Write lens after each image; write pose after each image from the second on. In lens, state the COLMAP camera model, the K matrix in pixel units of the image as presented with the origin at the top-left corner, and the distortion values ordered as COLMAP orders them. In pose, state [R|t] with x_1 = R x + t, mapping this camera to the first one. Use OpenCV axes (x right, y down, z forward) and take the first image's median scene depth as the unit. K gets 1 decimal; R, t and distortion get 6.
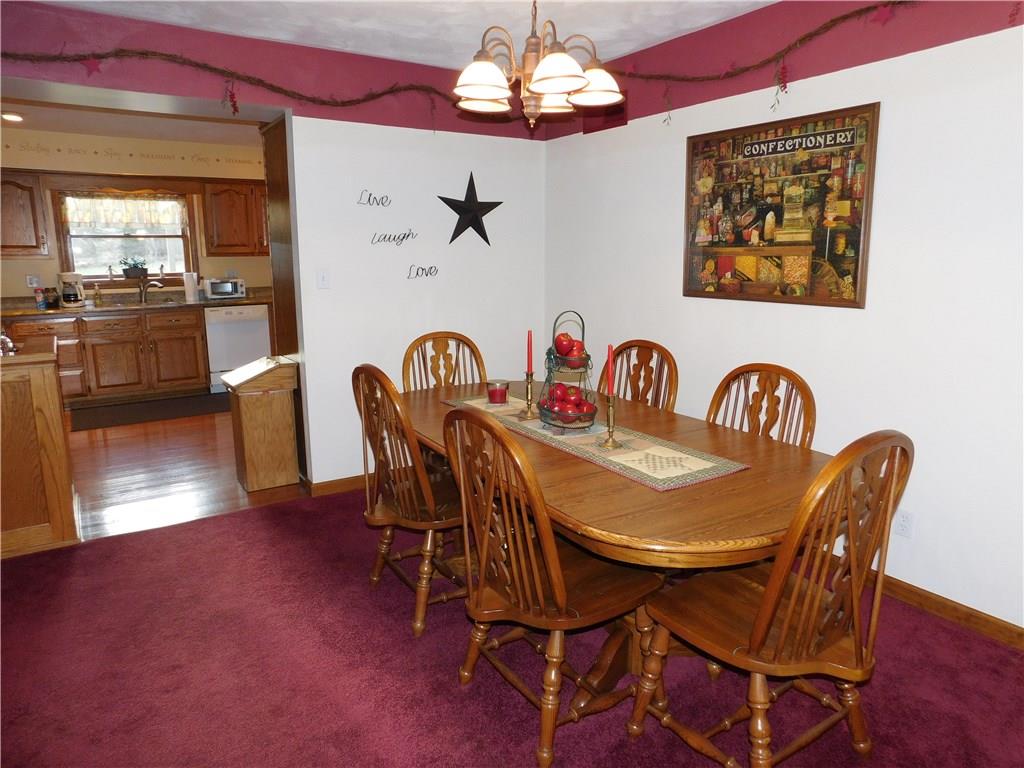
lens RADIAL K [[672.4, 0, 512.0], [0, 672.4, 384.0], [0, 0, 1]] dist [-0.083644, 0.063157]
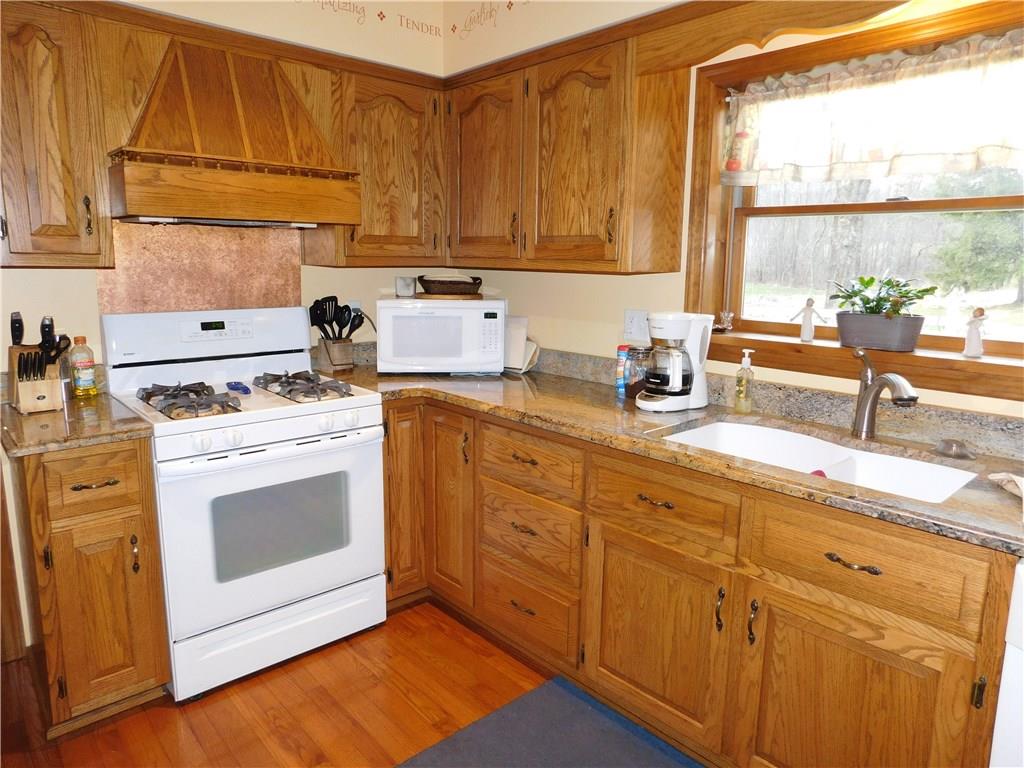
lens RADIAL K [[672.4, 0, 512.0], [0, 672.4, 384.0], [0, 0, 1]] dist [-0.083644, 0.063157]
pose [[0.164011, 0.184506, -0.969050, -0.311270], [-0.202948, 0.967649, 0.149891, -0.157435], [0.965356, 0.172083, 0.196150, 0.797773]]
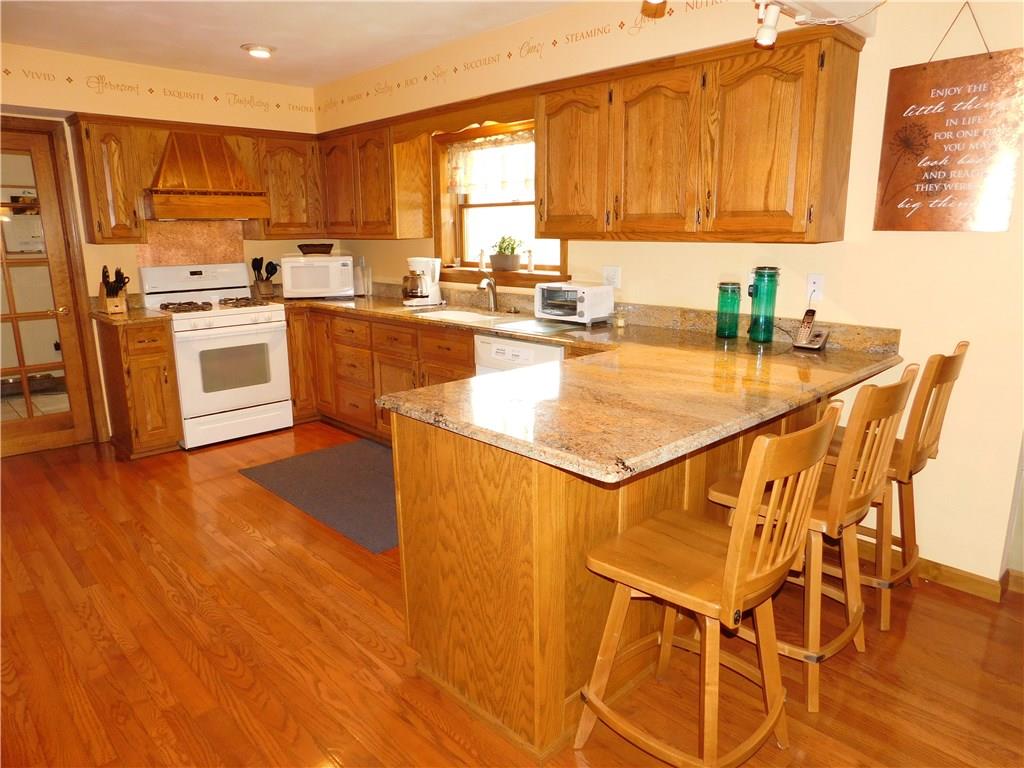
lens RADIAL K [[672.4, 0, 512.0], [0, 672.4, 384.0], [0, 0, 1]] dist [-0.083644, 0.063157]
pose [[0.197303, 0.224409, -0.954312, 0.076318], [-0.180812, 0.965078, 0.189558, -0.180773], [0.963524, 0.135151, 0.230989, 0.884412]]
